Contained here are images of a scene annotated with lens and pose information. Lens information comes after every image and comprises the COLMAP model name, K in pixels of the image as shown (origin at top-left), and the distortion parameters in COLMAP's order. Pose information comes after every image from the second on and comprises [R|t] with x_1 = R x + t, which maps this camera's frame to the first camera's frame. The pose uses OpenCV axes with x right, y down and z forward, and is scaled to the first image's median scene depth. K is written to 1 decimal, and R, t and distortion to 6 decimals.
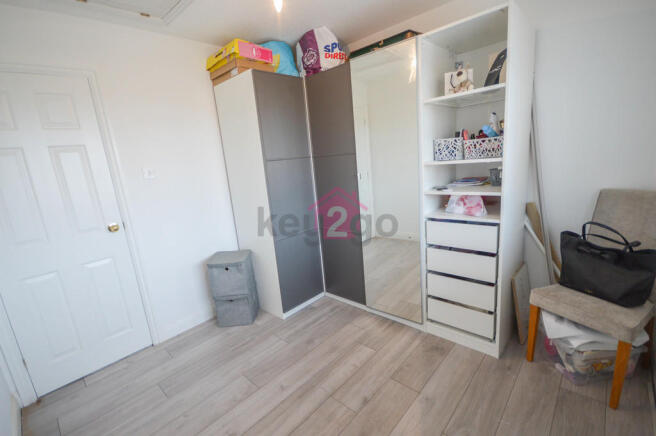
lens RADIAL K [[295.5, 0, 328.0], [0, 295.5, 218.0], [0, 0, 1]] dist [0.000556, 0.000048]
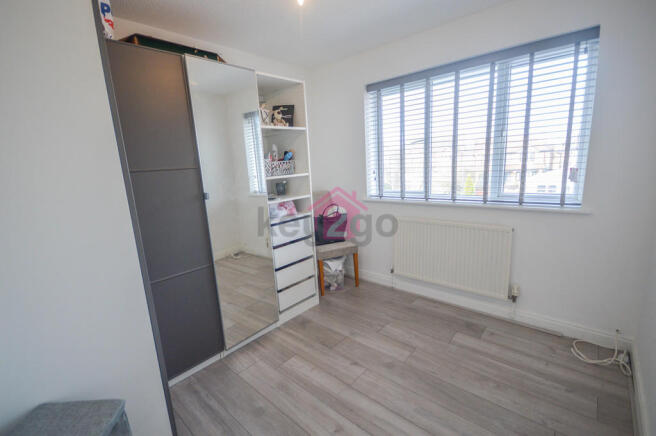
lens RADIAL K [[287.5, 0, 328.0], [0, 287.5, 218.0], [0, 0, 1]] dist [-0.000346, 0.000002]
pose [[-0.016639, -0.098653, 0.994983, -0.802636], [0.263837, 0.959417, 0.099539, -0.078698], [-0.964424, 0.264170, 0.010065, 0.768594]]
